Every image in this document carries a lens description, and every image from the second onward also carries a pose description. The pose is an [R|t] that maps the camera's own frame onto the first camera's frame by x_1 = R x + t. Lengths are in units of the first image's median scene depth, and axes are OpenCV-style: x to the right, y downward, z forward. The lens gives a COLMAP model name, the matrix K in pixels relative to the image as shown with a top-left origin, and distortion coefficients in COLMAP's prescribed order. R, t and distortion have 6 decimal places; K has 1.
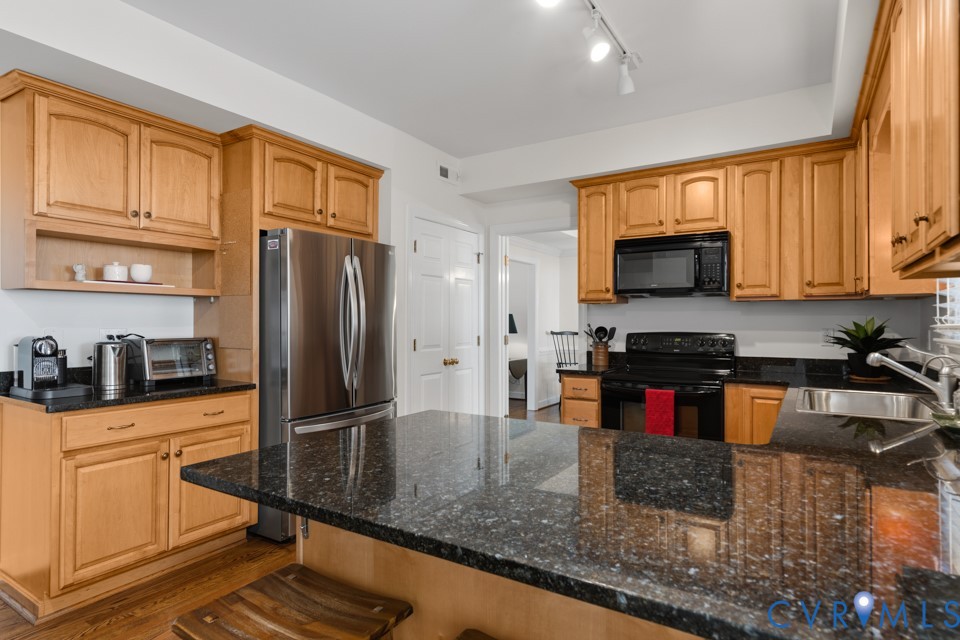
lens RADIAL K [[522.1, 0, 480.0], [0, 522.1, 320.0], [0, 0, 1]] dist [0.003143, 0.001021]
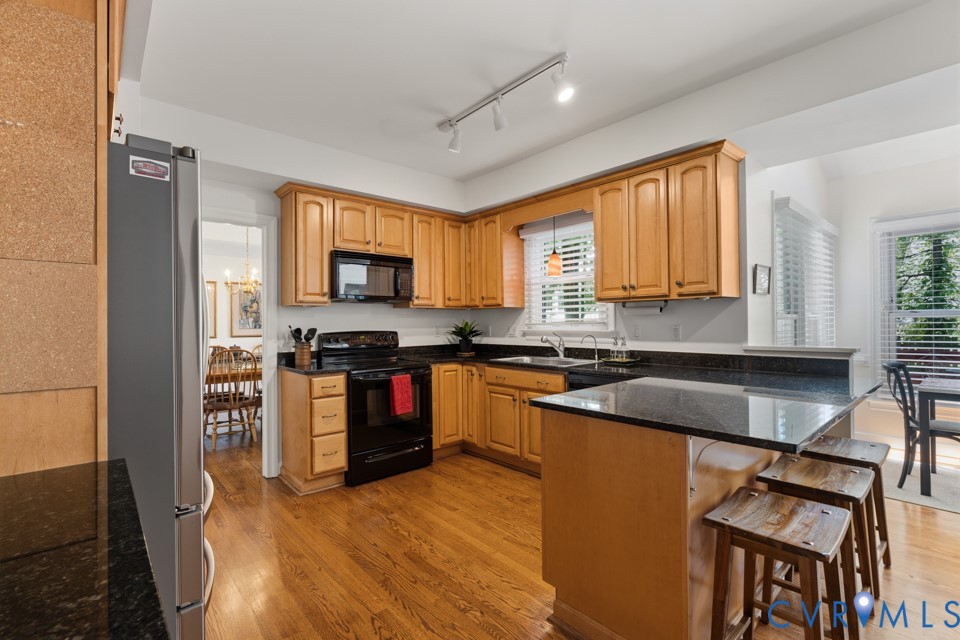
lens RADIAL K [[430.7, 0, 480.0], [0, 430.7, 320.0], [0, 0, 1]] dist [-0.001345, 0.000170]
pose [[0.279756, 0.001857, 0.960069, -0.627120], [0.005145, 0.999981, -0.003433, 0.002257], [-0.960057, 0.005900, 0.279741, 0.522424]]
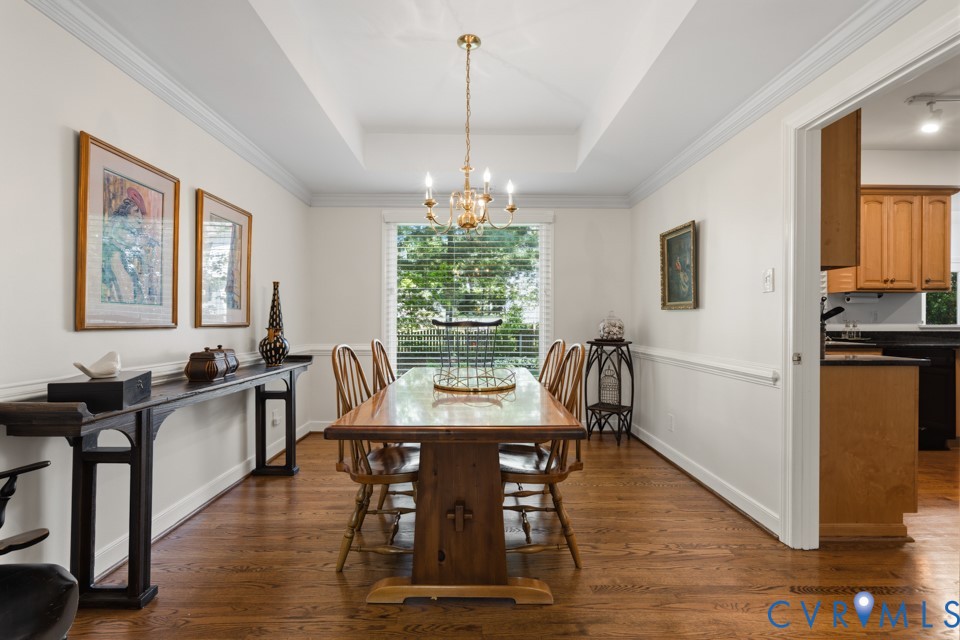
lens RADIAL K [[436.6, 0, 479.9], [0, 436.6, 327.1], [0, 0, 1]] dist [-0.000436, 0.000464]
pose [[-0.552354, -0.012356, 0.833518, -0.014155], [-0.007299, 0.999924, 0.009986, 0.056057], [-0.833578, -0.000568, -0.552402, 2.126767]]
